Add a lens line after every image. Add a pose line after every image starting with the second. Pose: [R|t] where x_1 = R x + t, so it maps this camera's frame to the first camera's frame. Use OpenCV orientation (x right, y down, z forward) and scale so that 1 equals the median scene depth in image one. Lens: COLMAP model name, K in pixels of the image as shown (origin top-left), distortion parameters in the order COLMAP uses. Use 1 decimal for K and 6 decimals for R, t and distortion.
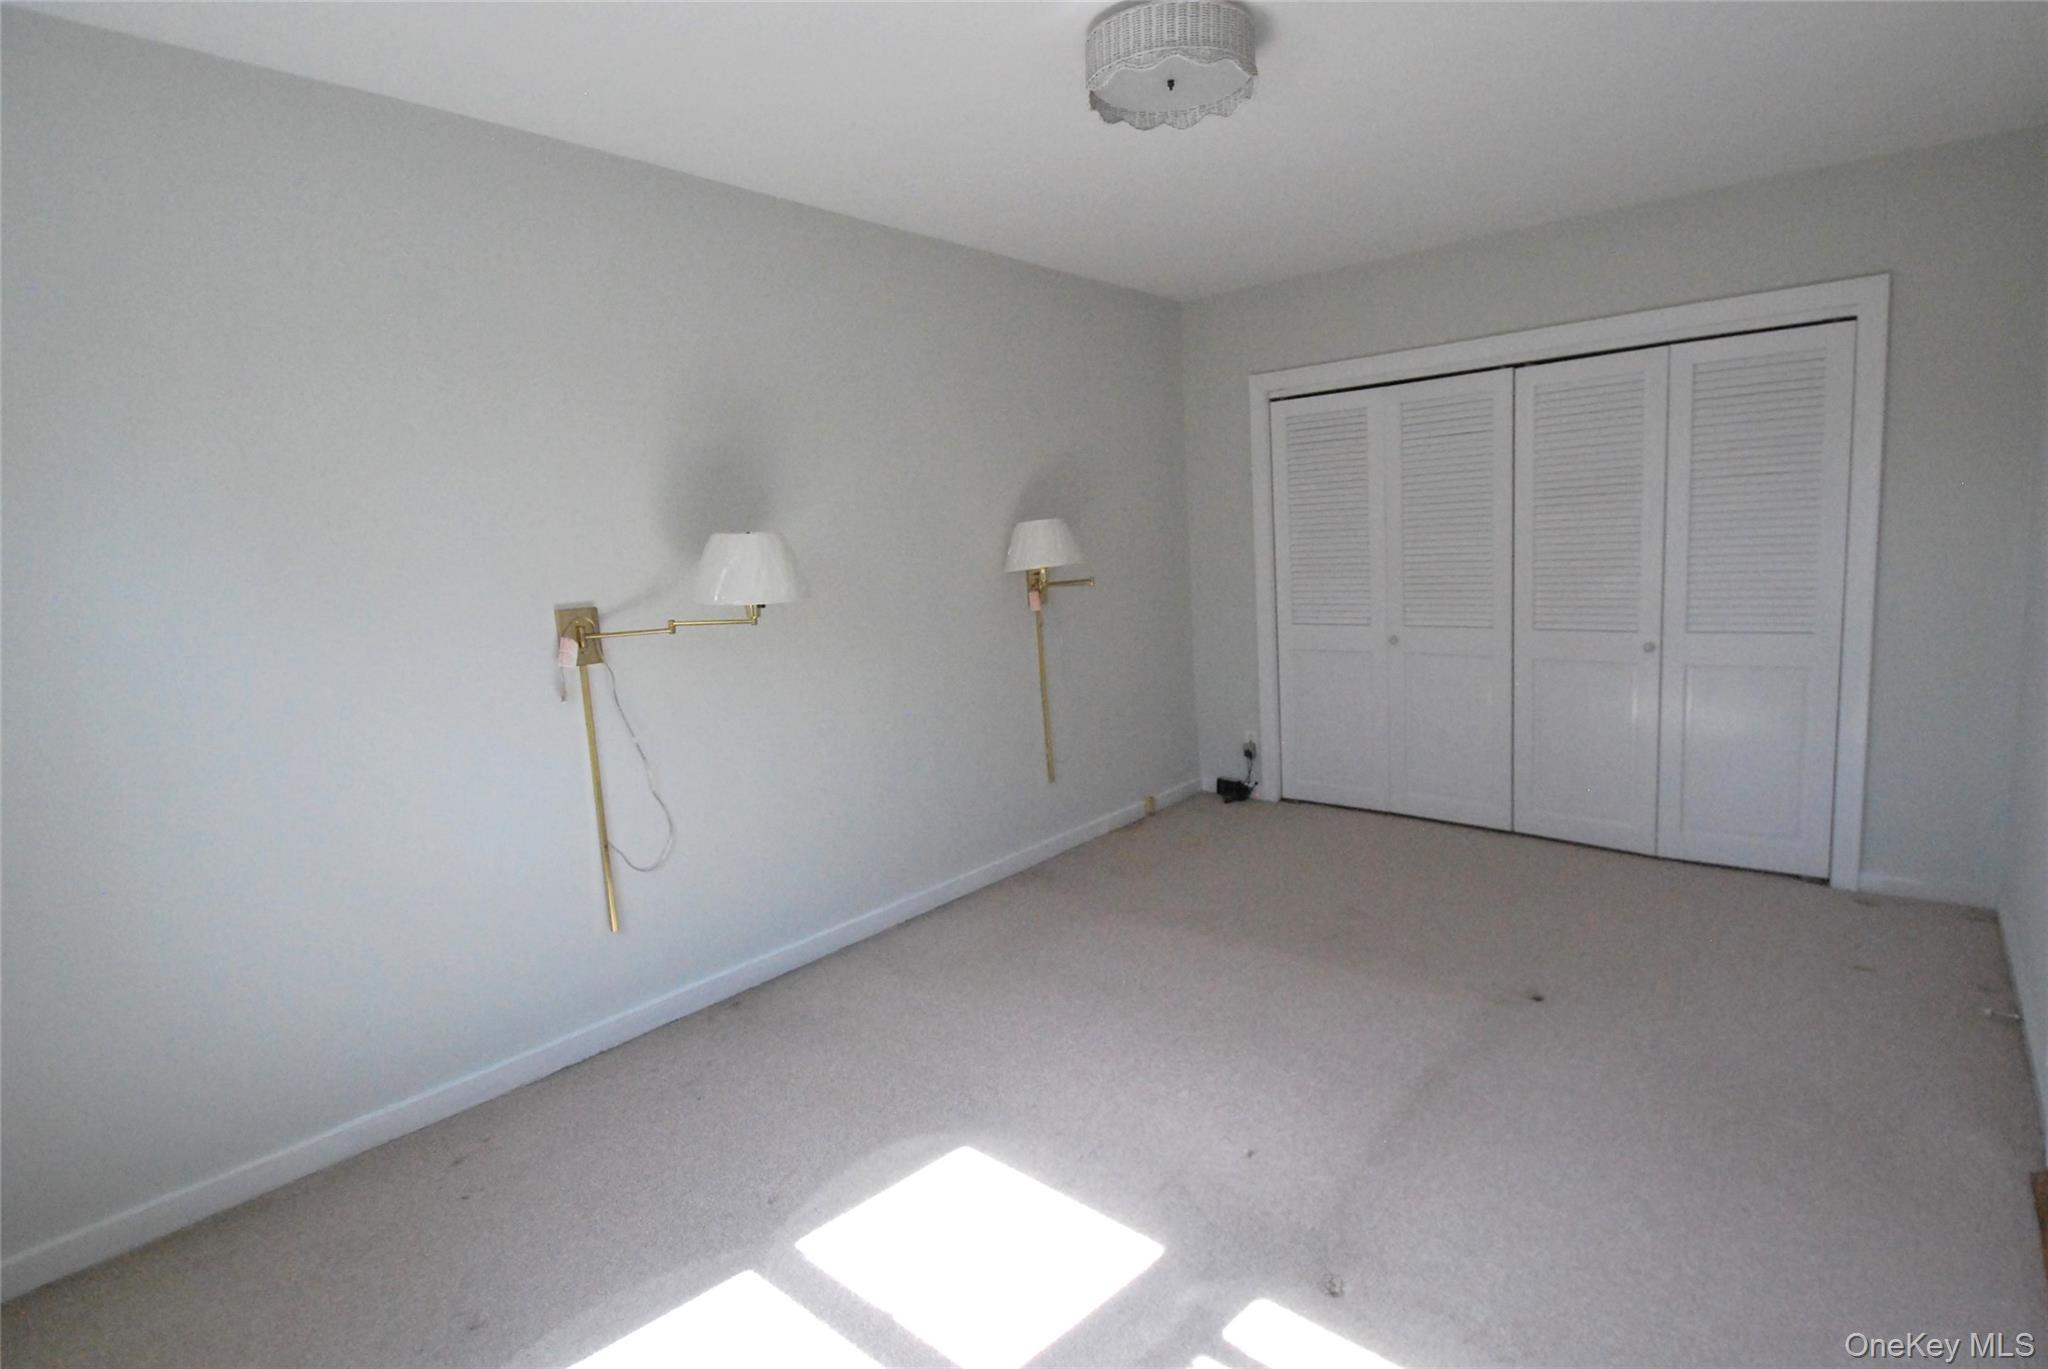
lens RADIAL K [[965.9, 0, 1110.4], [0, 965.9, 681.1], [0, 0, 1]] dist [-0.001898, -0.000531]
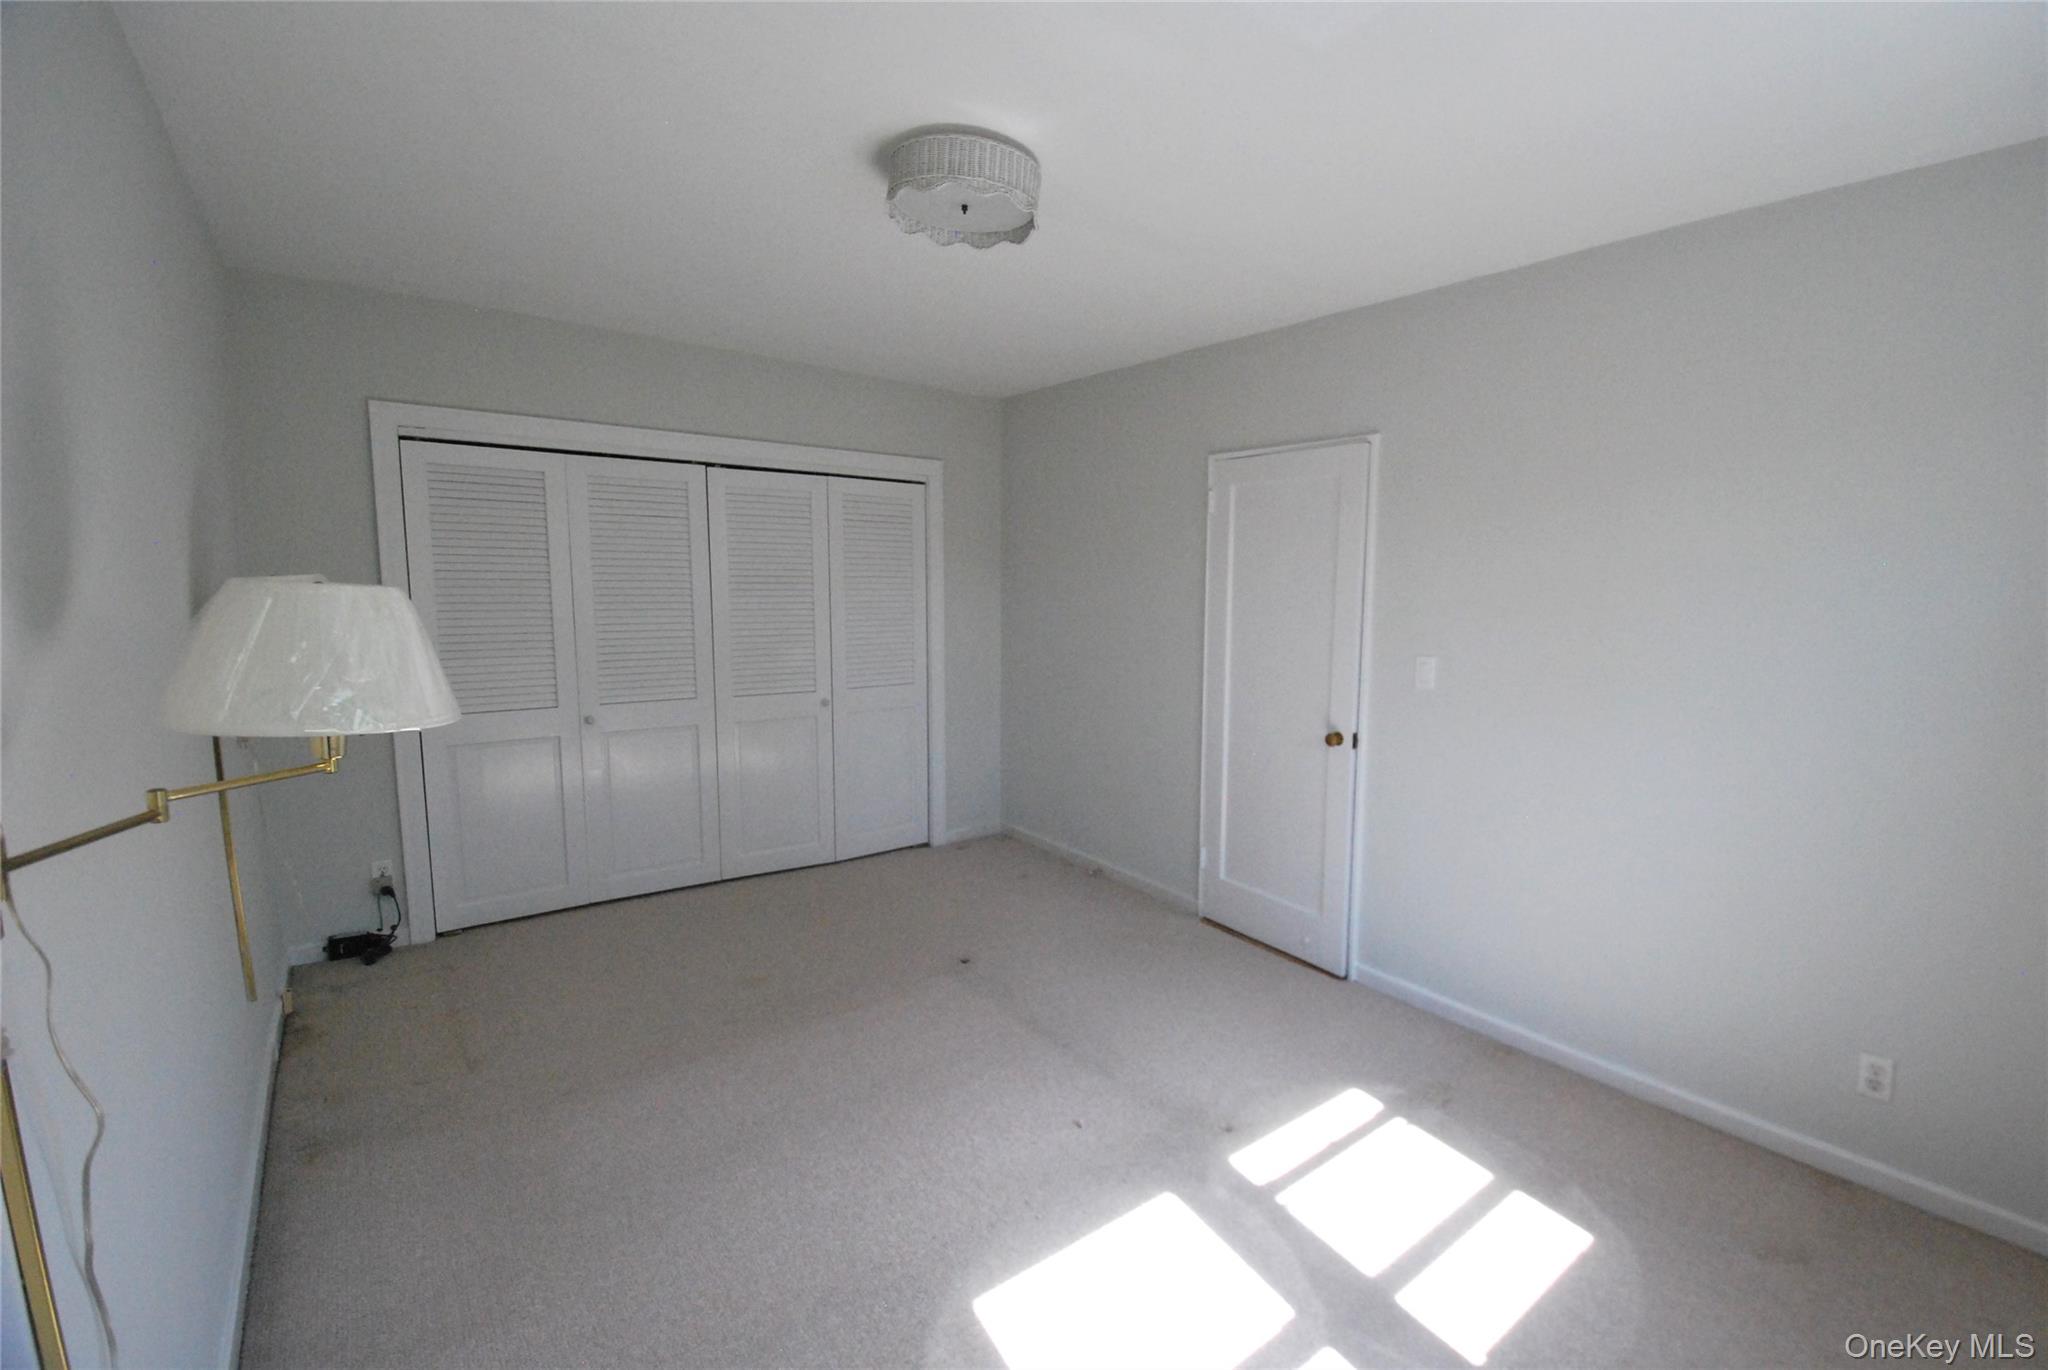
lens RADIAL K [[882.8, 0, 1066.1], [0, 882.8, 691.6], [0, 0, 1]] dist [-0.001138, -0.000166]
pose [[0.244816, -0.063219, 0.967506, -0.539185], [0.125322, 0.991564, 0.033080, -0.050650], [-0.961436, 0.113151, 0.250673, 0.409013]]
